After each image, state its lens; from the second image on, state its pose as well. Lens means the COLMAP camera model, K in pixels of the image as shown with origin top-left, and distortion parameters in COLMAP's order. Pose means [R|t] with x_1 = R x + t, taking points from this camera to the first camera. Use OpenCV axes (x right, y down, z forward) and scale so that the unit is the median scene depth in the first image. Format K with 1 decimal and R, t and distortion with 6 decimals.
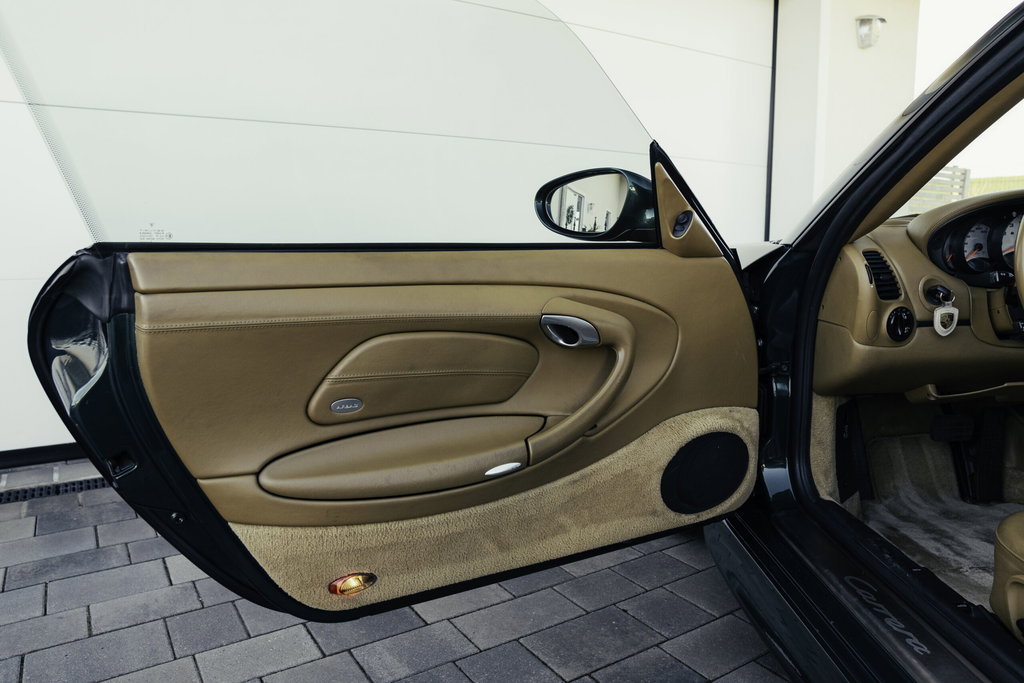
lens RADIAL K [[700.4, 0, 512.0], [0, 700.4, 341.5], [0, 0, 1]] dist [-0.055176, 0.000504]
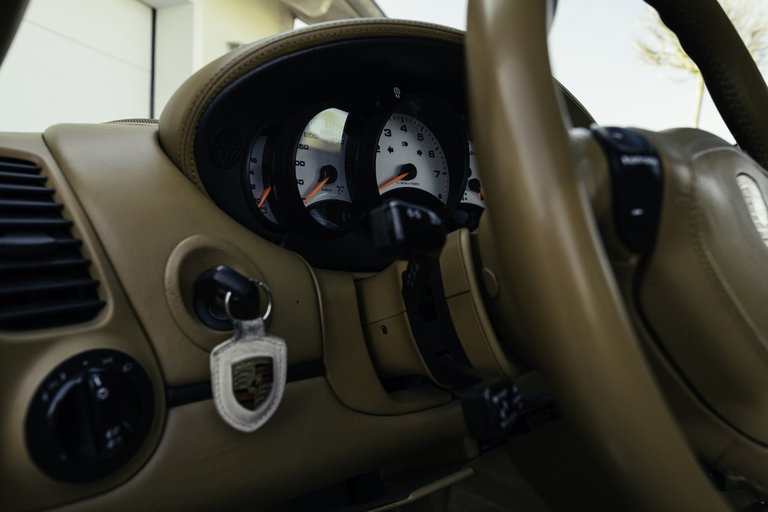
lens RADIAL K [[525.3, 0, 384.0], [0, 525.3, 256.0], [0, 0, 1]] dist [-0.055176, 0.000504]
pose [[0.769083, -0.011664, 0.639042, 0.517854], [0.091038, 0.991638, -0.091464, -0.057723], [-0.632632, 0.128521, 0.763714, 0.758698]]
